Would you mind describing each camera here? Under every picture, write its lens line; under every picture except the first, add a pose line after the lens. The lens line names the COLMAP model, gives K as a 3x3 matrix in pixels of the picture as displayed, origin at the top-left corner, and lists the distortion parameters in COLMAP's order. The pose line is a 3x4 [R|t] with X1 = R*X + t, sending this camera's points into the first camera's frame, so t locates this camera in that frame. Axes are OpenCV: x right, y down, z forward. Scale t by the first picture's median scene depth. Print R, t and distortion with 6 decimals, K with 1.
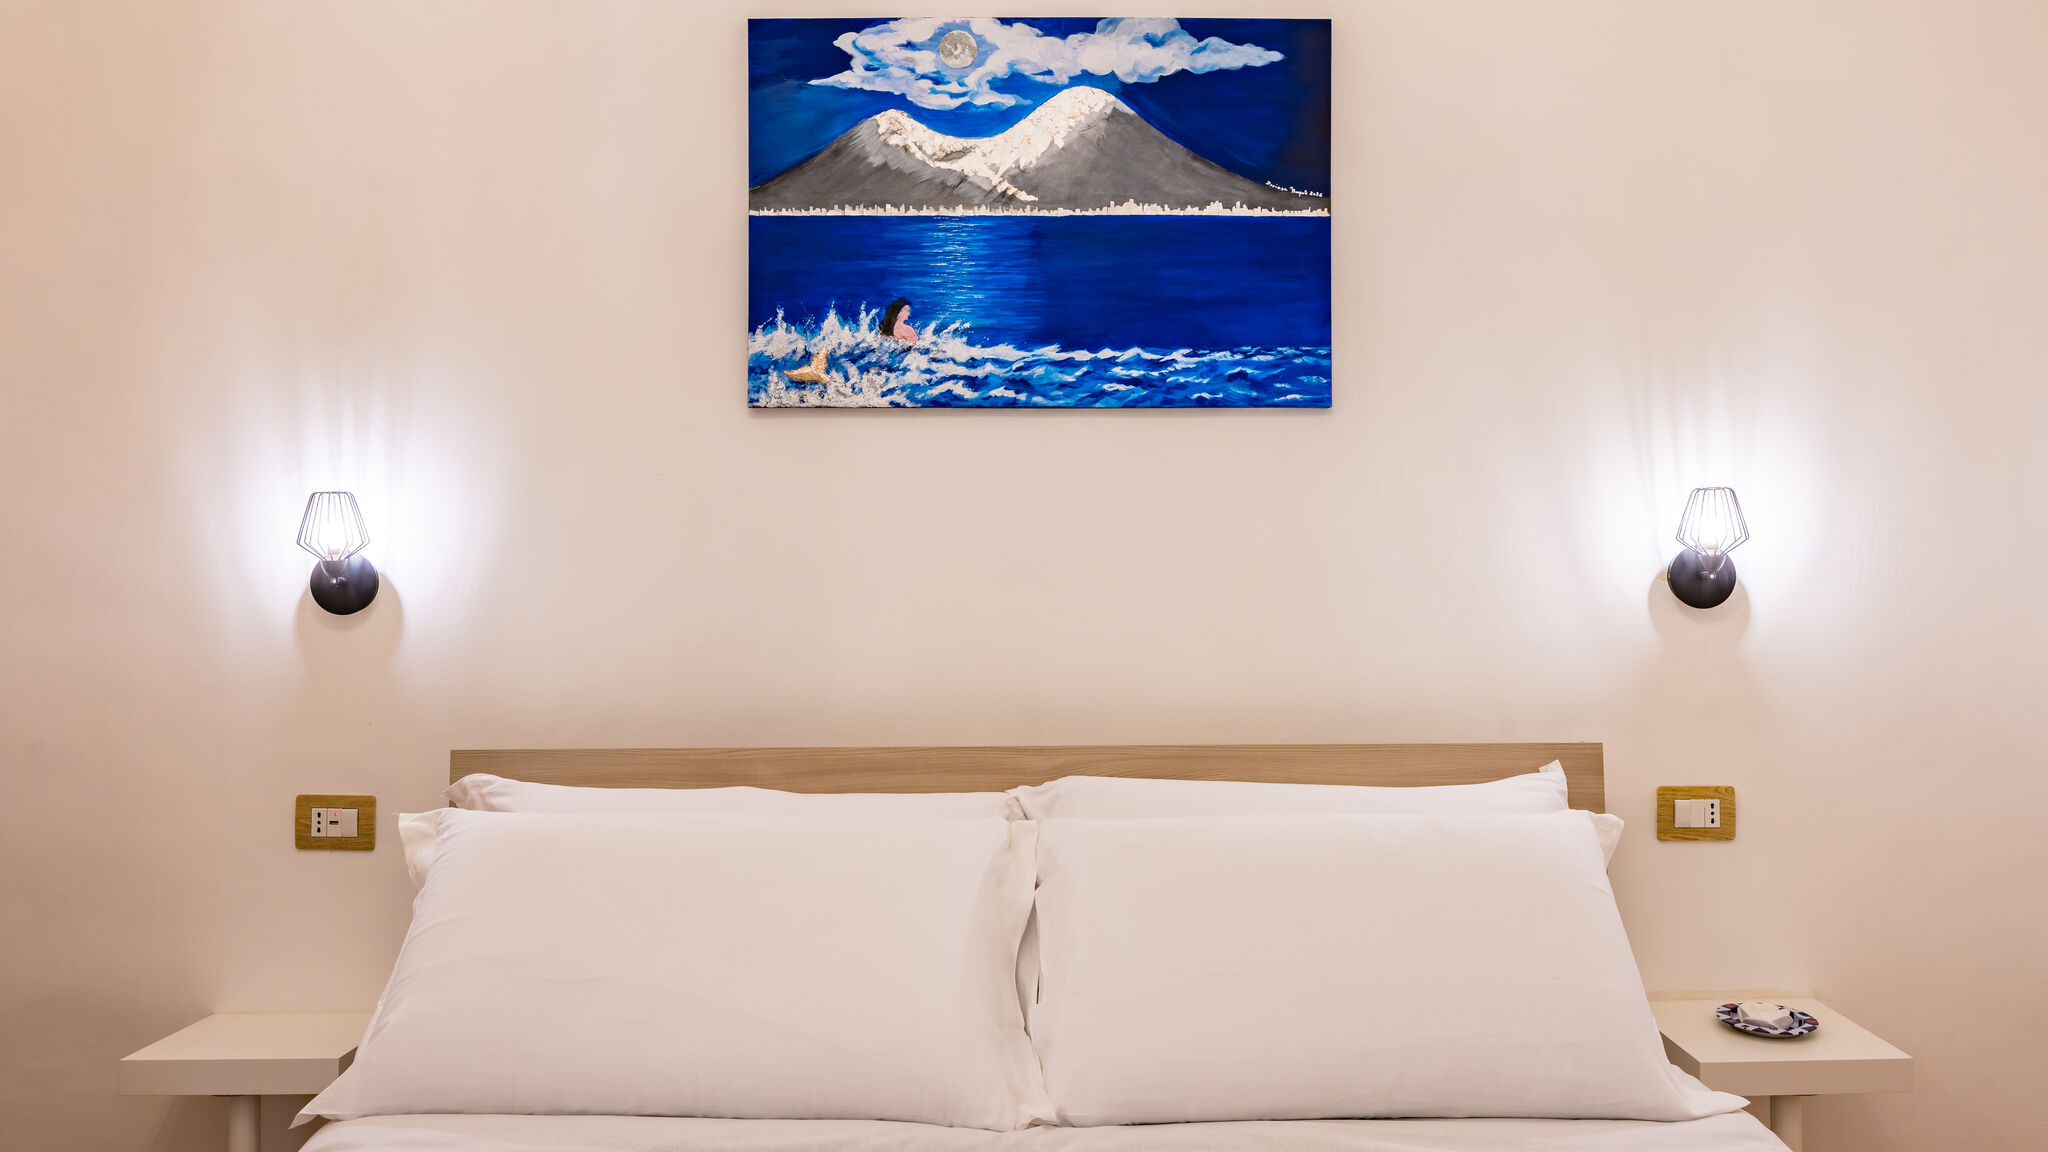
lens RADIAL K [[1516.7, 0, 1024.0], [0, 1516.7, 576.0], [0, 0, 1]] dist [-0.009373, -0.000668]
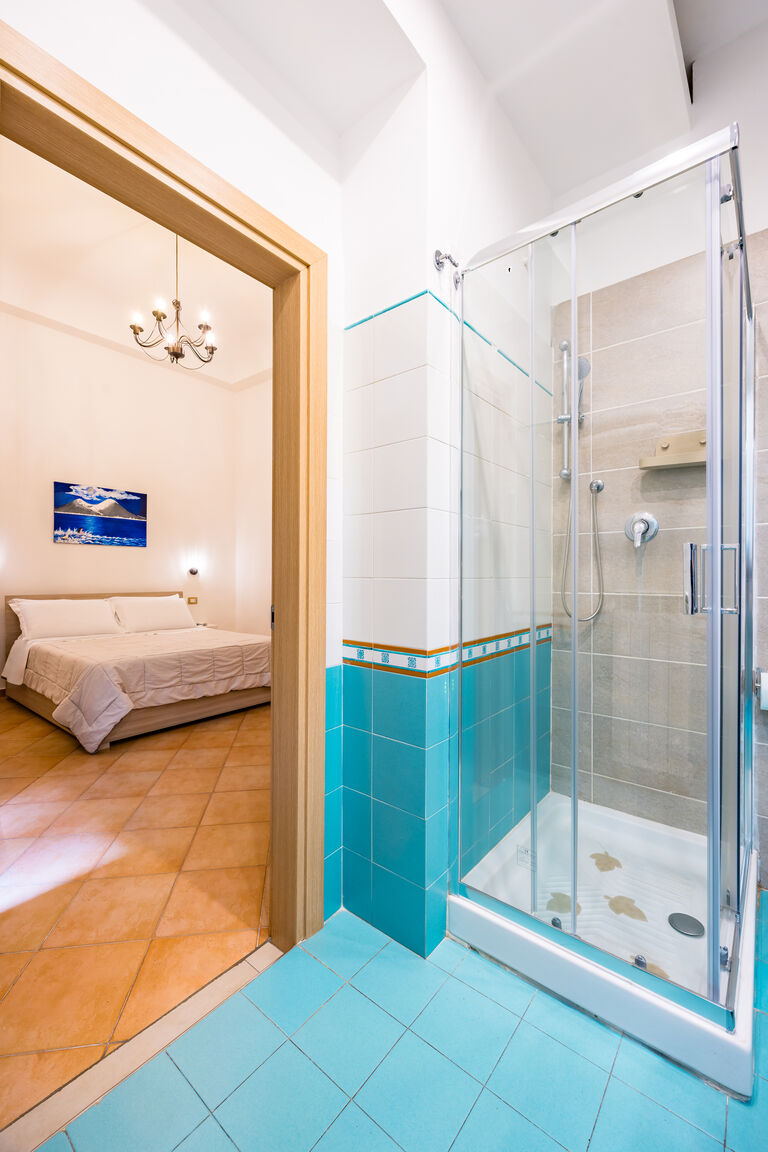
lens RADIAL K [[470.0, 0, 384.0], [0, 470.0, 576.0], [0, 0, 1]] dist [-0.001980, -0.000172]
pose [[0.629189, 0.005501, 0.777233, -0.845240], [-0.014921, 0.999876, 0.005002, 0.000620], [-0.777109, -0.014745, 0.629193, -1.335373]]
